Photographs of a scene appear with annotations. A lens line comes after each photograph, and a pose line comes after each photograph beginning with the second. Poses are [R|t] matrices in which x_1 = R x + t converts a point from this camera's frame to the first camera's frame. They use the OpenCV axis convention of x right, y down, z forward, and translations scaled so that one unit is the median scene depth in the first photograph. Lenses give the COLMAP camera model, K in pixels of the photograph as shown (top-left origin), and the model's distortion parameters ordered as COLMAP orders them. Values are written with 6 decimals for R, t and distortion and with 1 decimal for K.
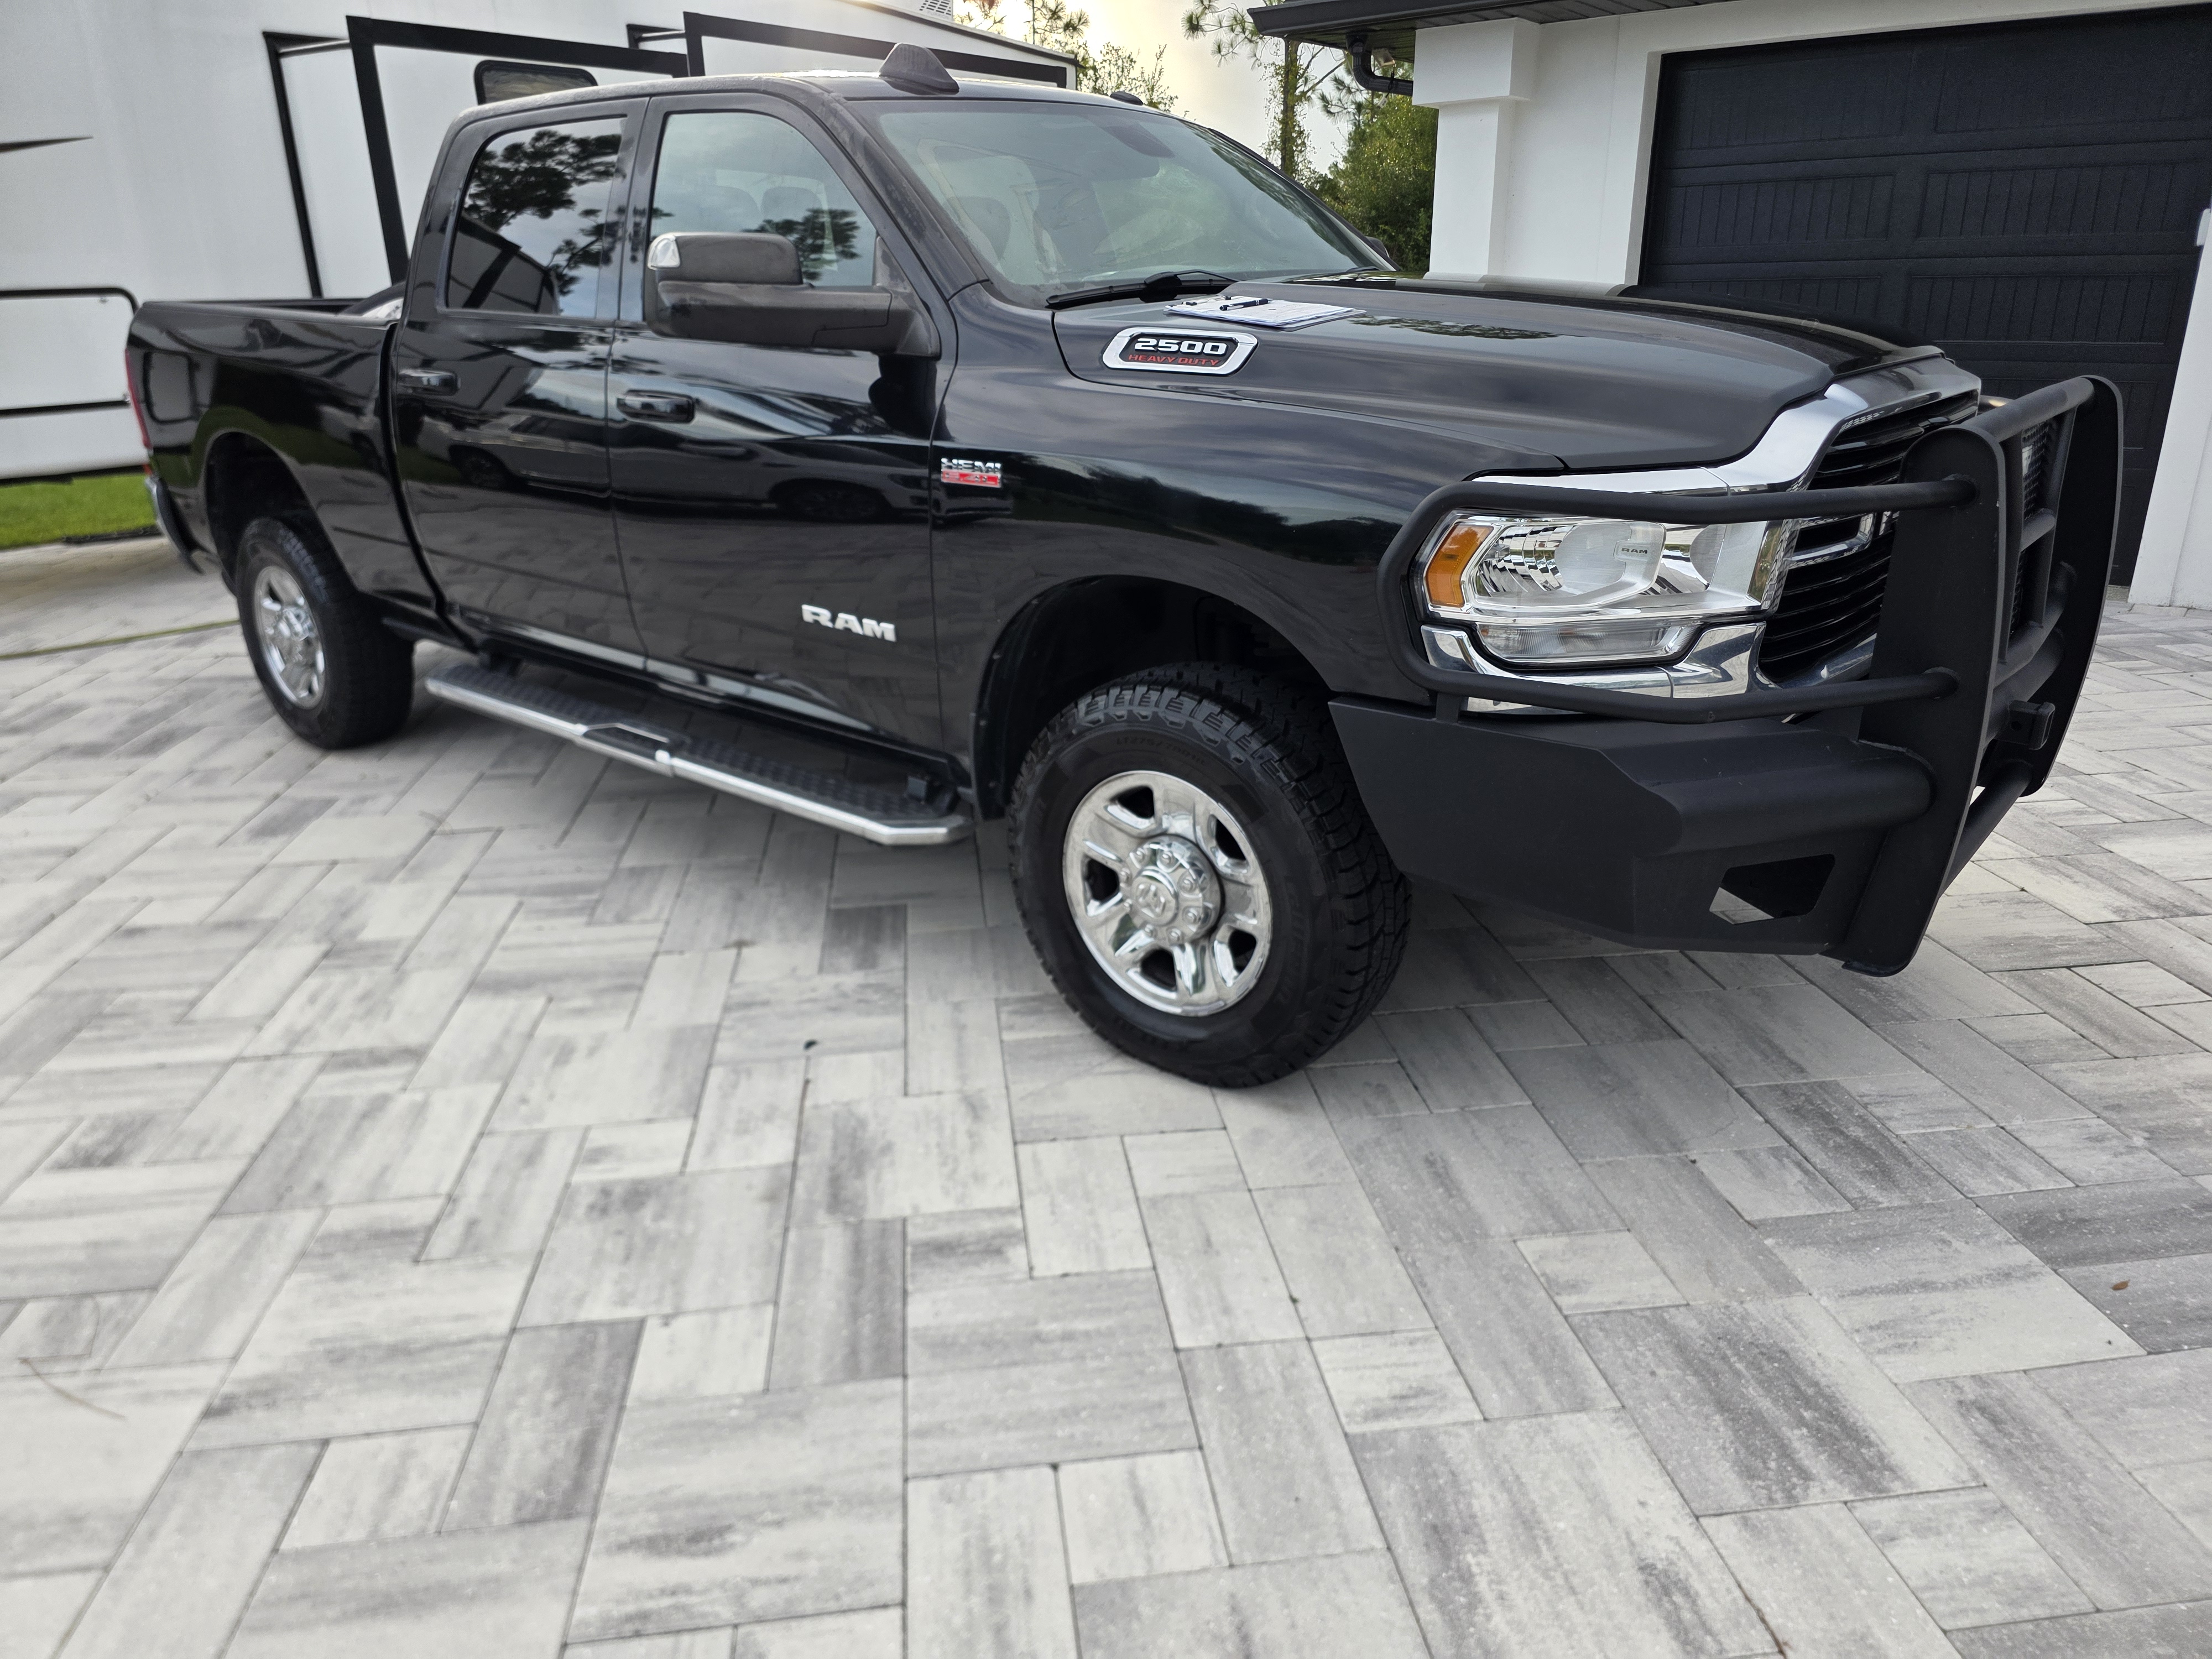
lens RADIAL K [[1496.9, 0, 1073.1], [0, 1496.9, 828.4], [0, 0, 1]] dist [0.060784, -0.060347]
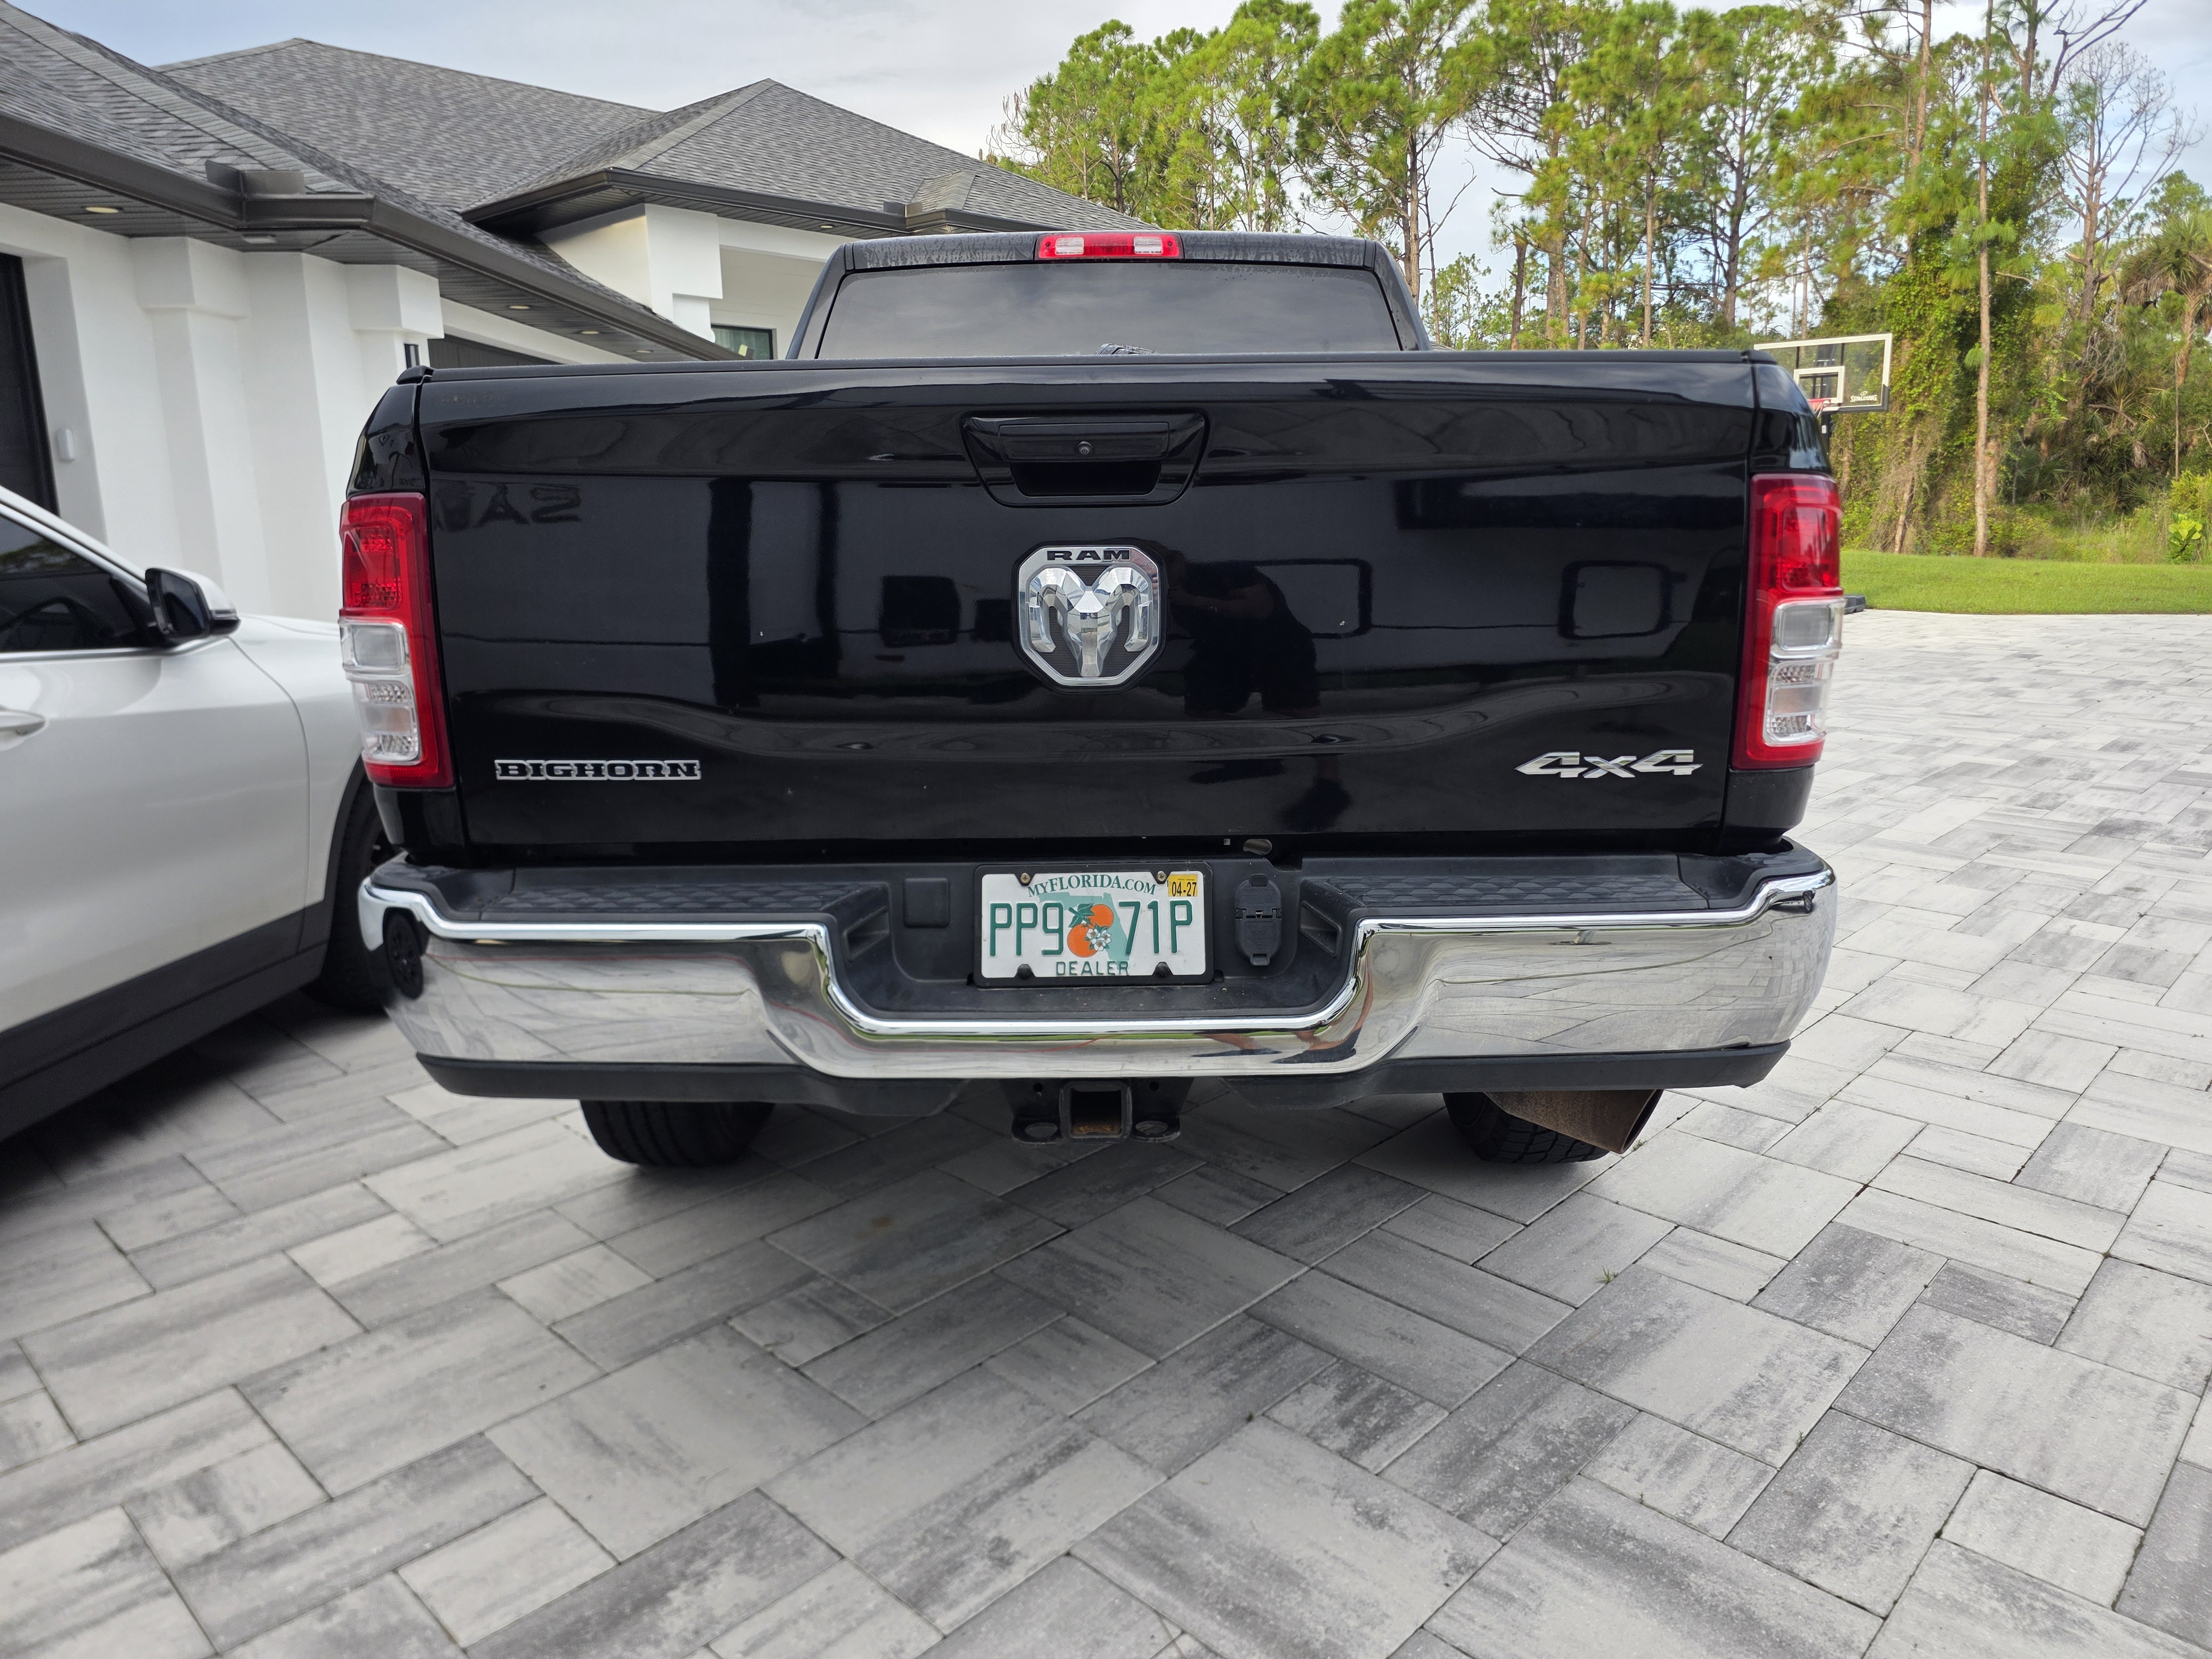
lens RADIAL K [[1479.6, 0, 1112.8], [0, 1479.6, 820.1], [0, 0, 1]] dist [0.054680, -0.058277]
pose [[-0.647424, -0.134731, 0.750127, -1.531688], [0.278000, 0.874685, 0.397042, -0.849964], [-0.709619, 0.465590, -0.528836, 2.613073]]
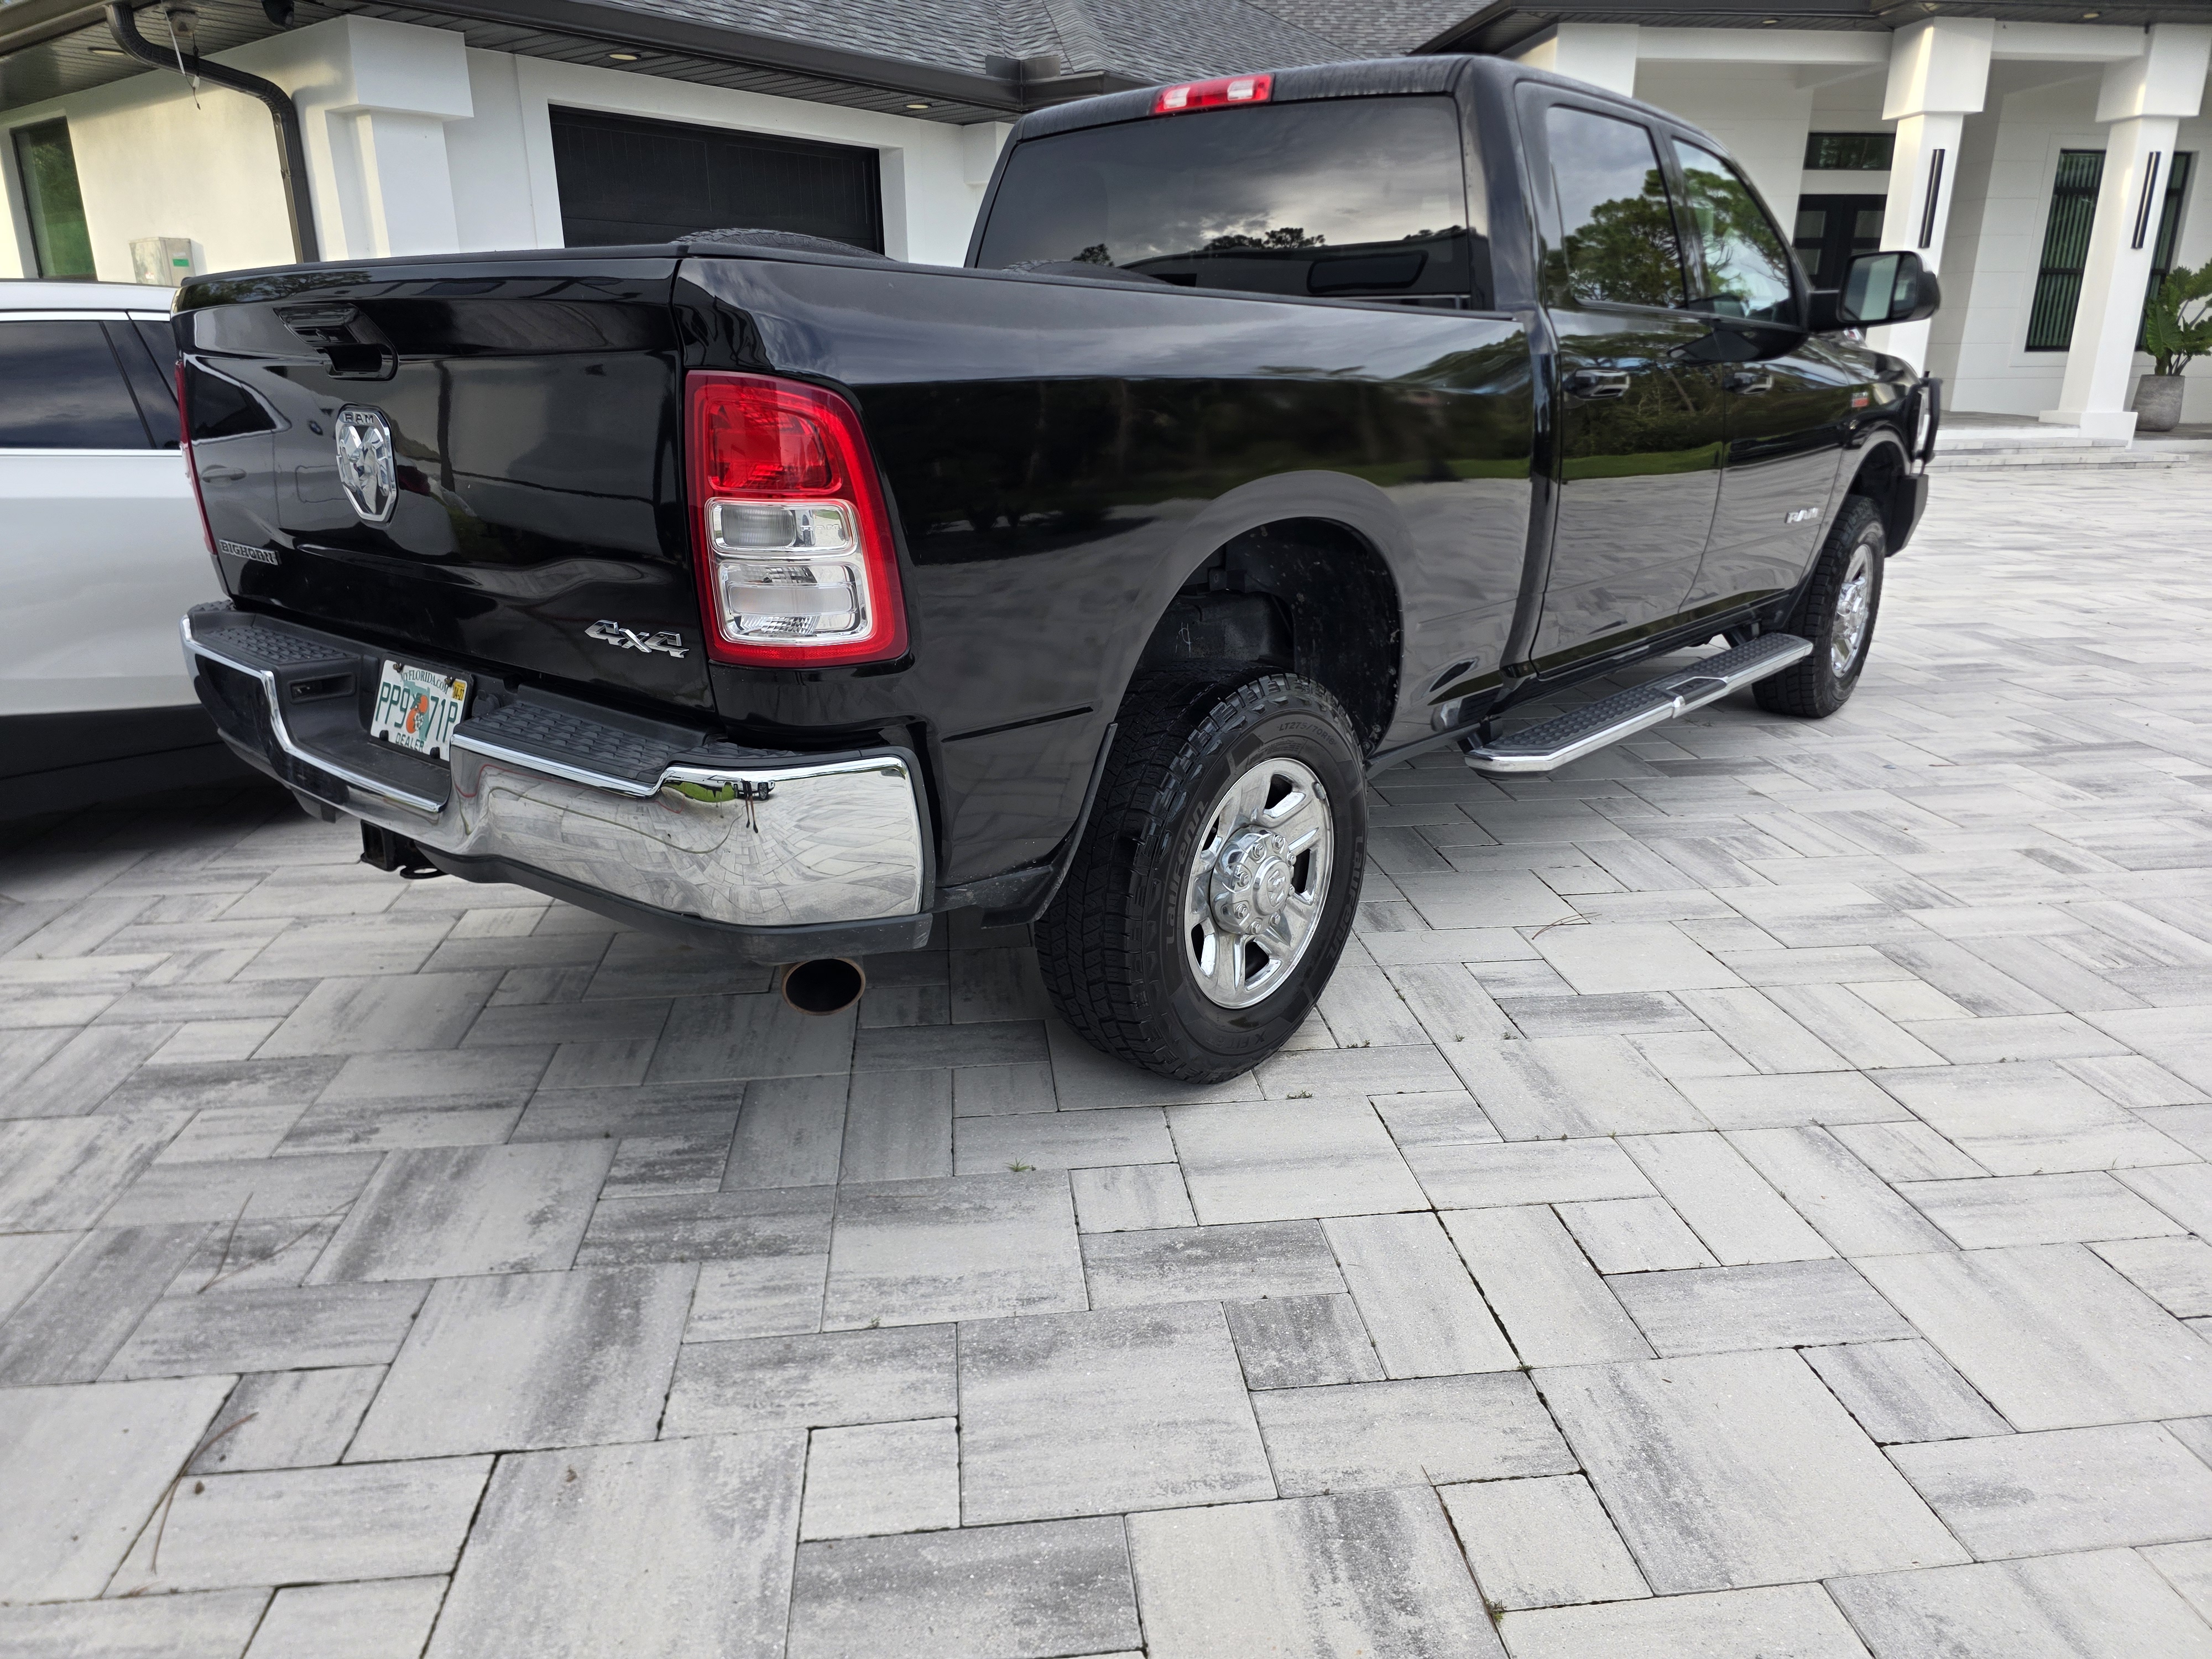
lens RADIAL K [[1479.6, 0, 1112.8], [0, 1479.6, 820.1], [0, 0, 1]] dist [0.054680, -0.058277]
pose [[-0.001722, -0.289833, 0.957076, -1.905550], [0.343427, 0.898696, 0.272771, -0.582058], [-0.939178, 0.329156, 0.097988, 1.820936]]
